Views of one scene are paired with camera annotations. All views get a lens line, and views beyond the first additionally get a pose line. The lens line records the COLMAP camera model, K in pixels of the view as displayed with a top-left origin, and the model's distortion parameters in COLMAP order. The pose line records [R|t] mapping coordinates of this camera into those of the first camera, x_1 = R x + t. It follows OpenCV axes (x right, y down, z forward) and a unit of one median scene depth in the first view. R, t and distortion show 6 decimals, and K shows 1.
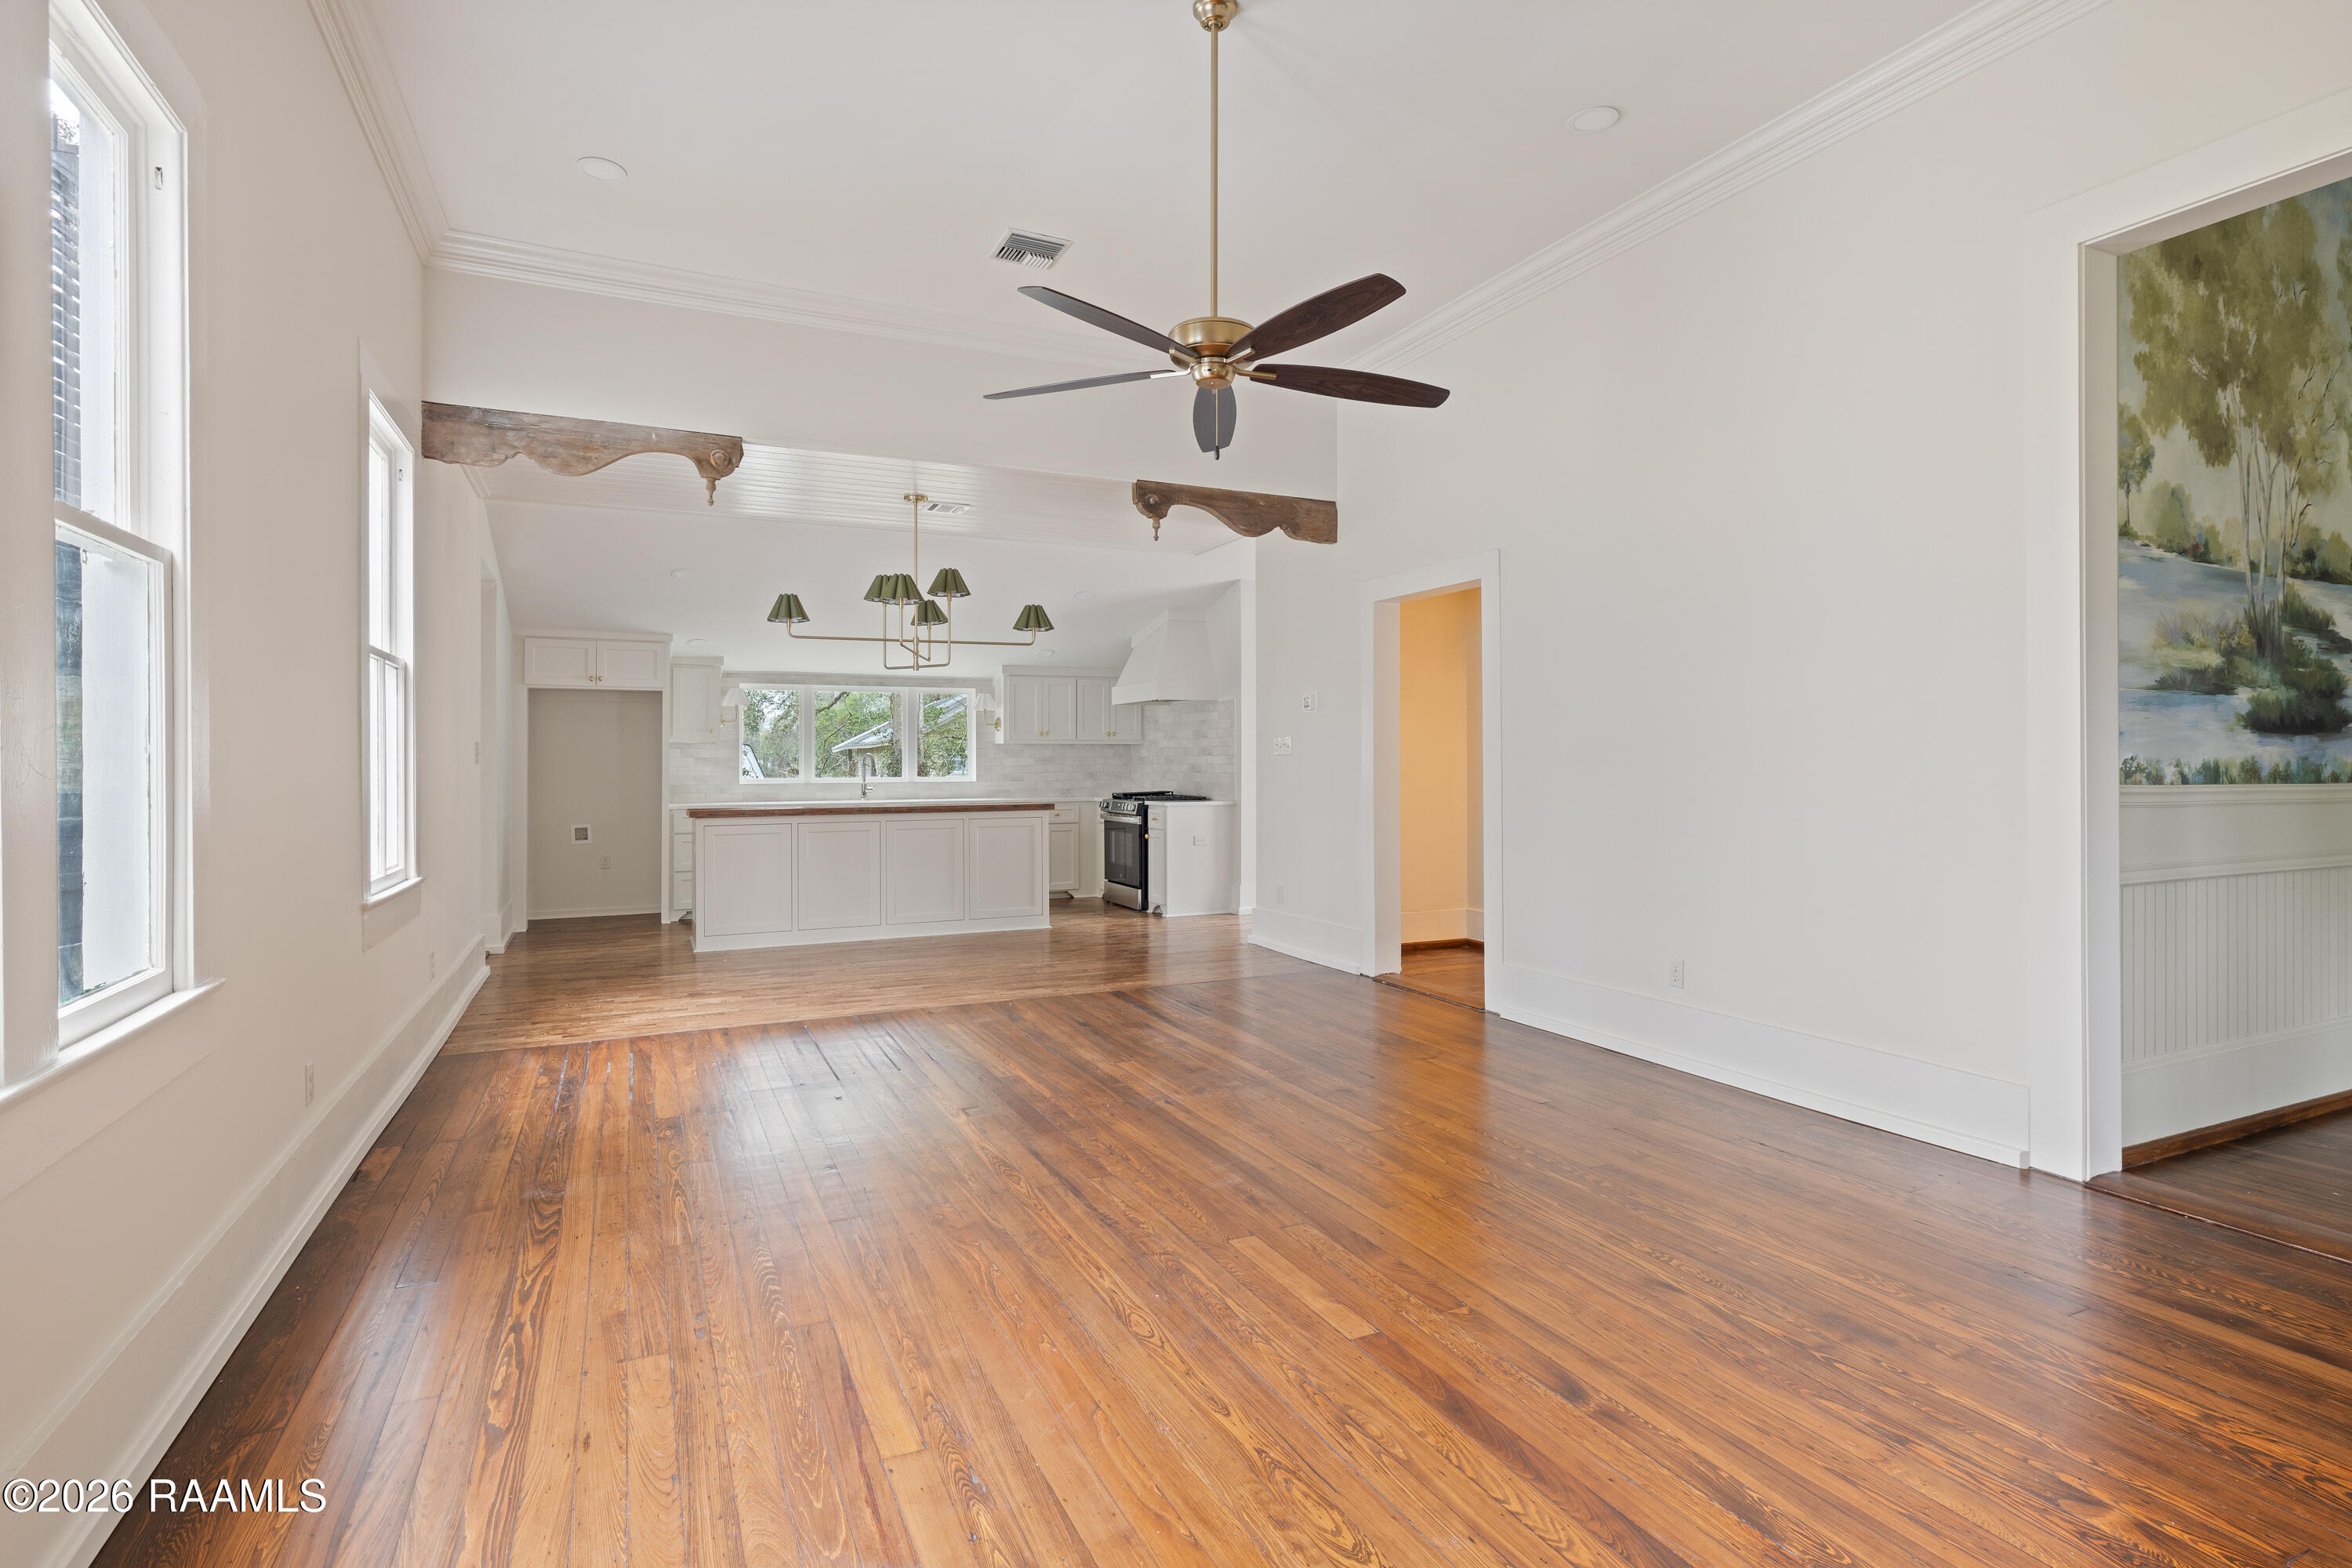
lens RADIAL K [[1158.0, 0, 1174.2], [0, 1158.0, 773.8], [0, 0, 1]] dist [-0.000950, -0.000405]
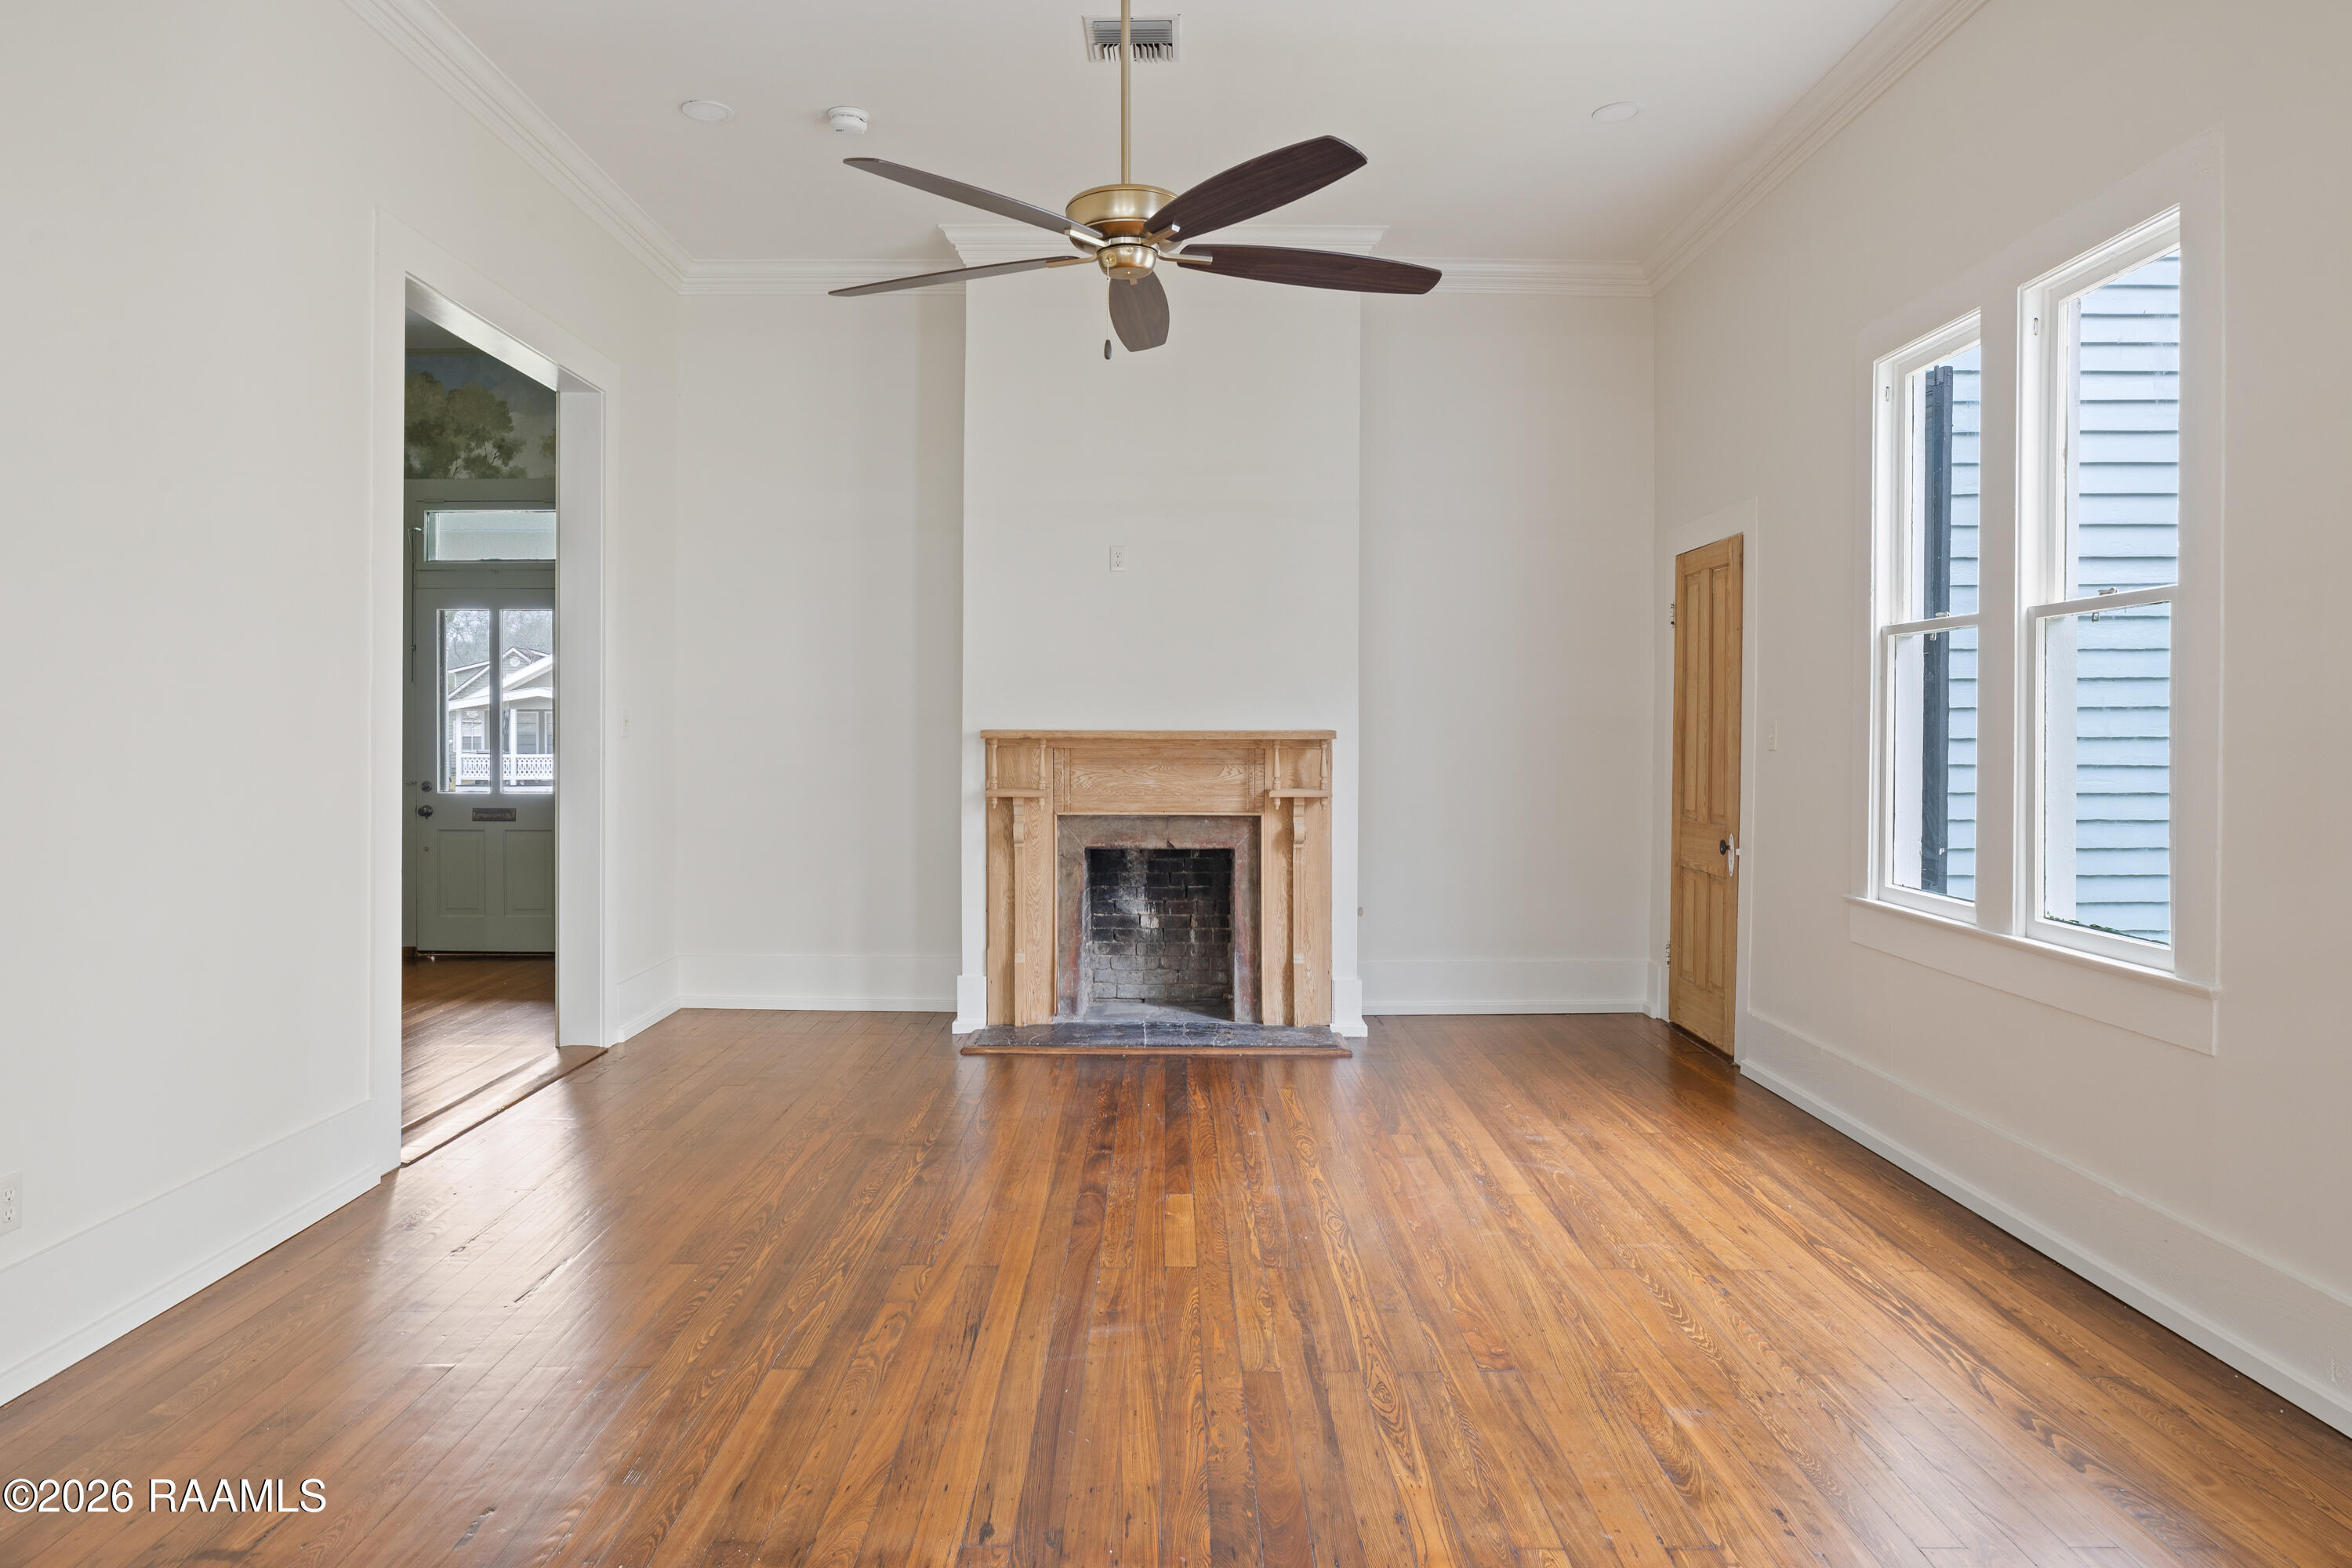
lens RADIAL K [[1426.8, 0, 1168.6], [0, 1426.8, 724.6], [0, 0, 1]] dist [0.000274, -0.000947]
pose [[-0.904814, 0.003017, 0.425797, -0.438471], [0.006234, 0.999962, 0.006163, -0.054932], [-0.425762, 0.008231, -0.904798, 2.075601]]
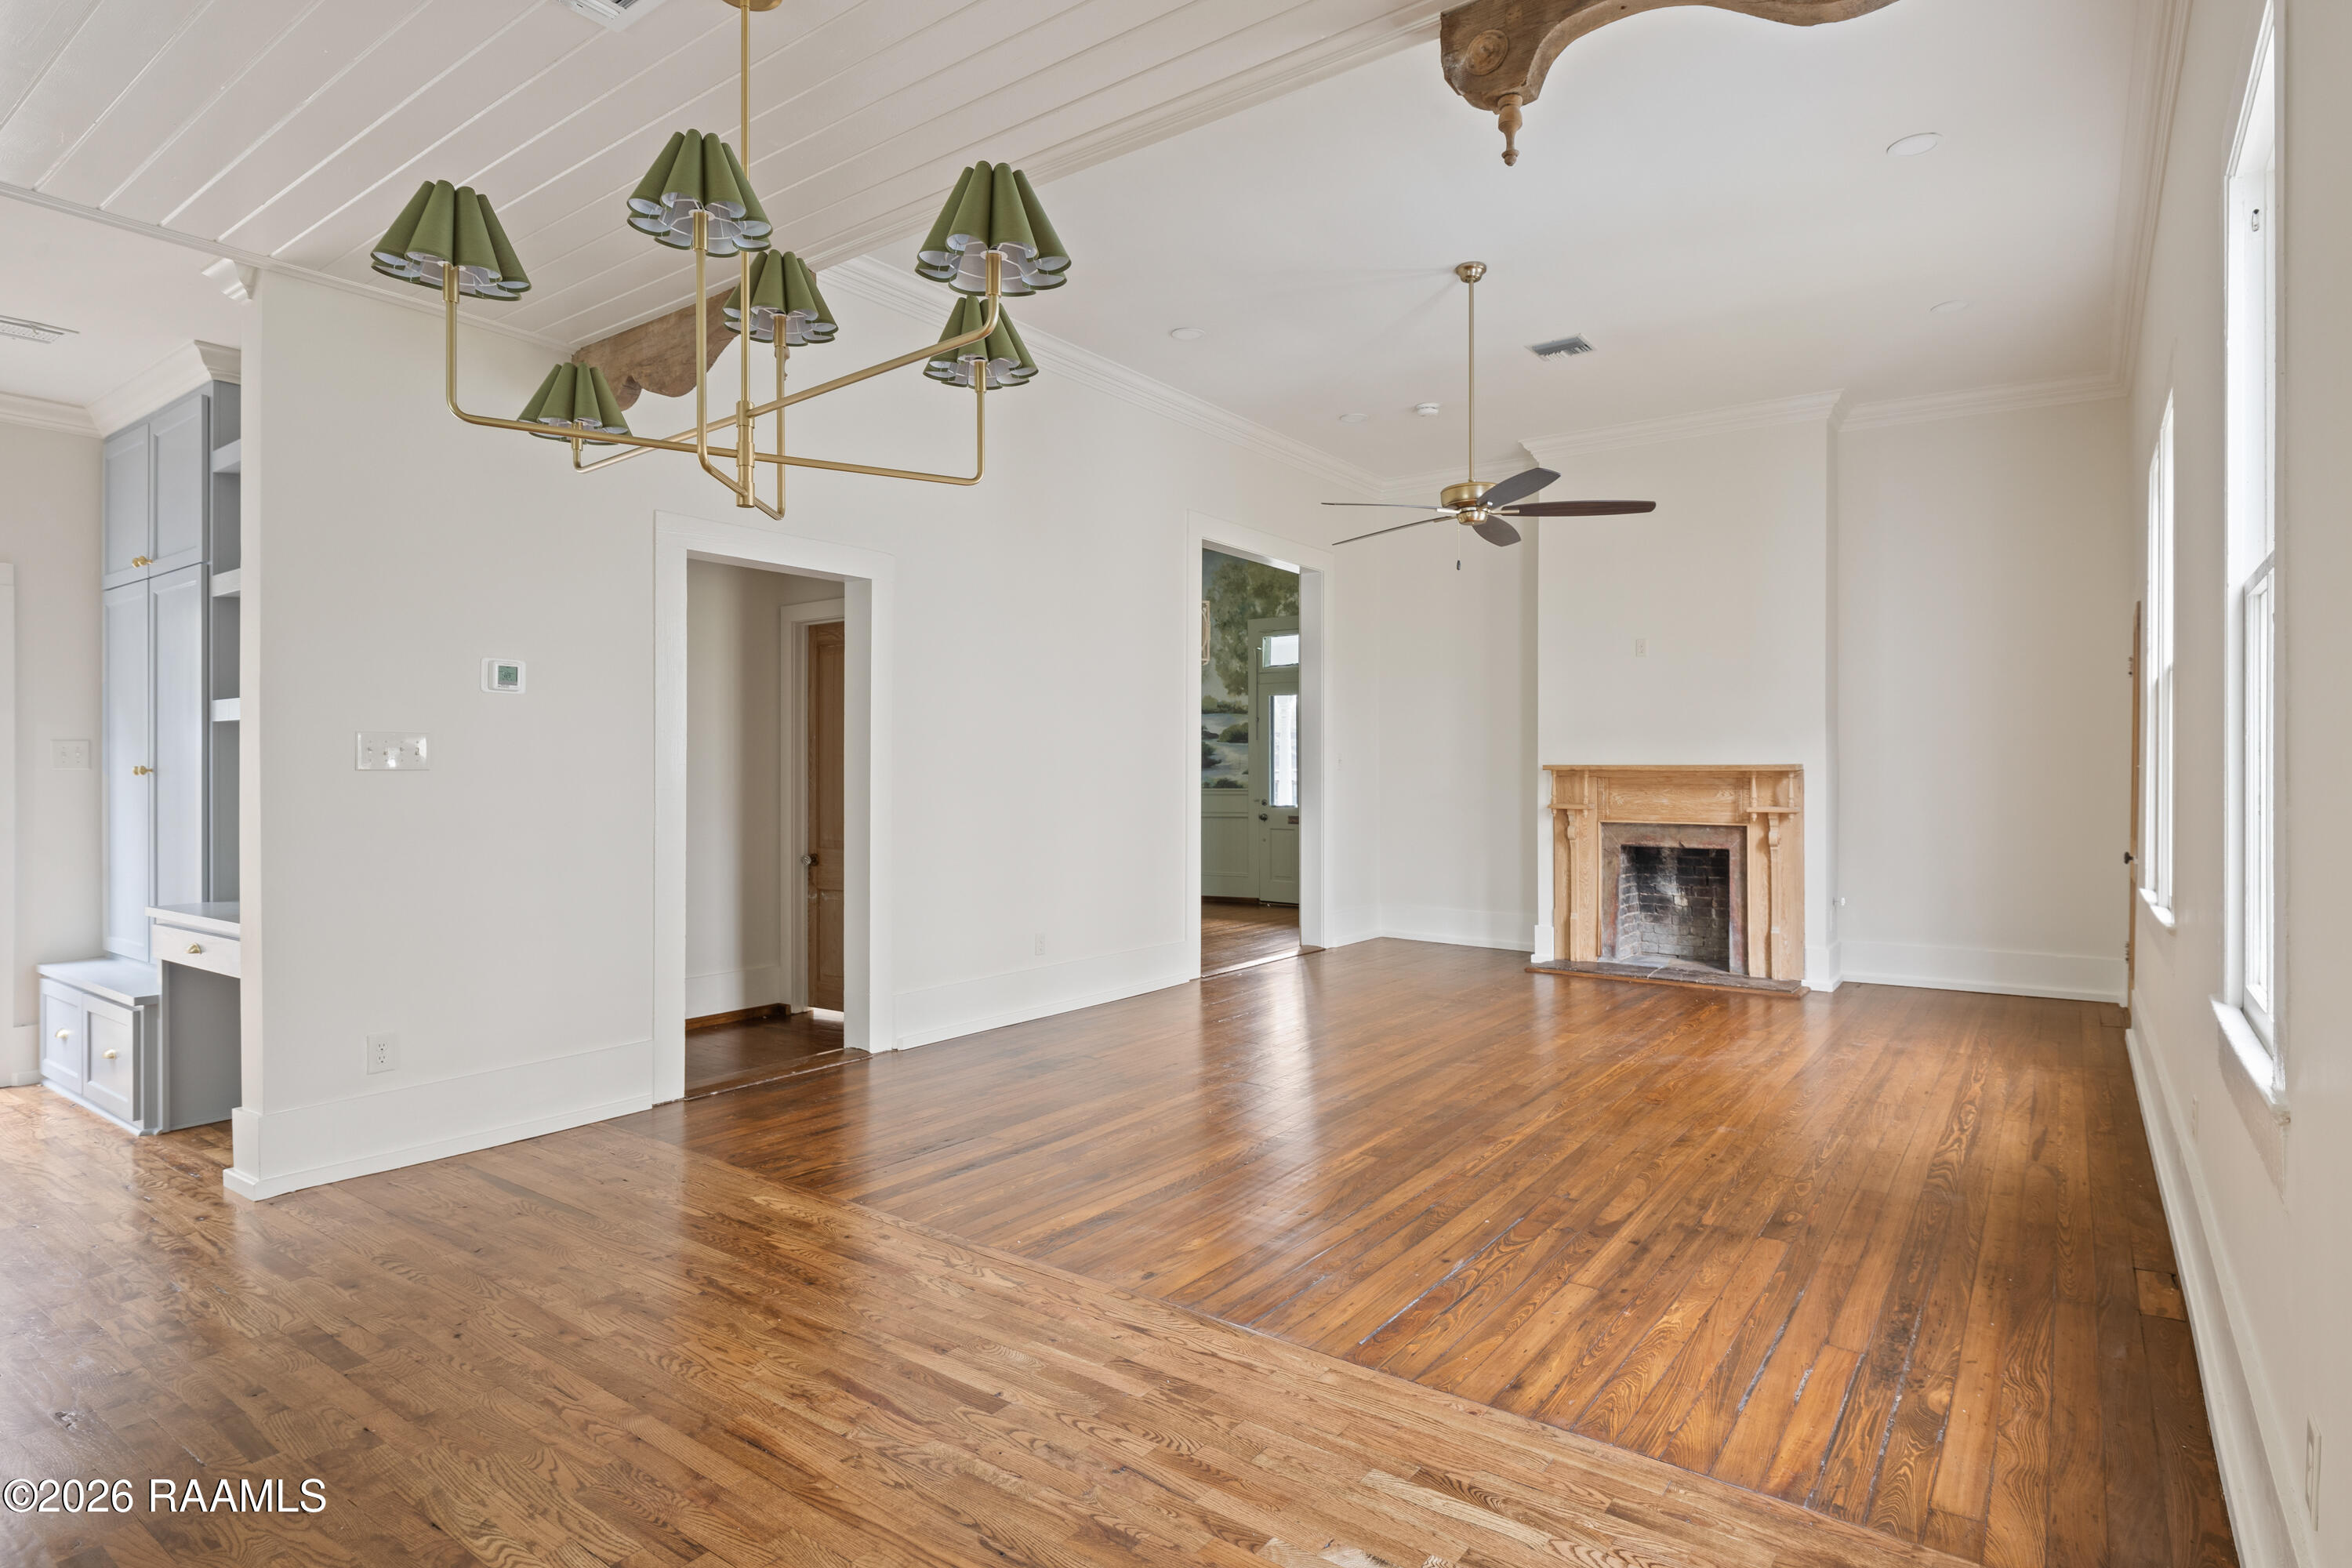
lens RADIAL K [[1236.8, 0, 1177.2], [0, 1236.8, 773.5], [0, 0, 1]] dist [0.002721, 0.001511]
pose [[-0.487580, 0.002966, 0.873073, -1.315284], [0.008656, 0.999961, 0.001437, -0.028859], [-0.873036, 0.008259, -0.487587, 2.380883]]
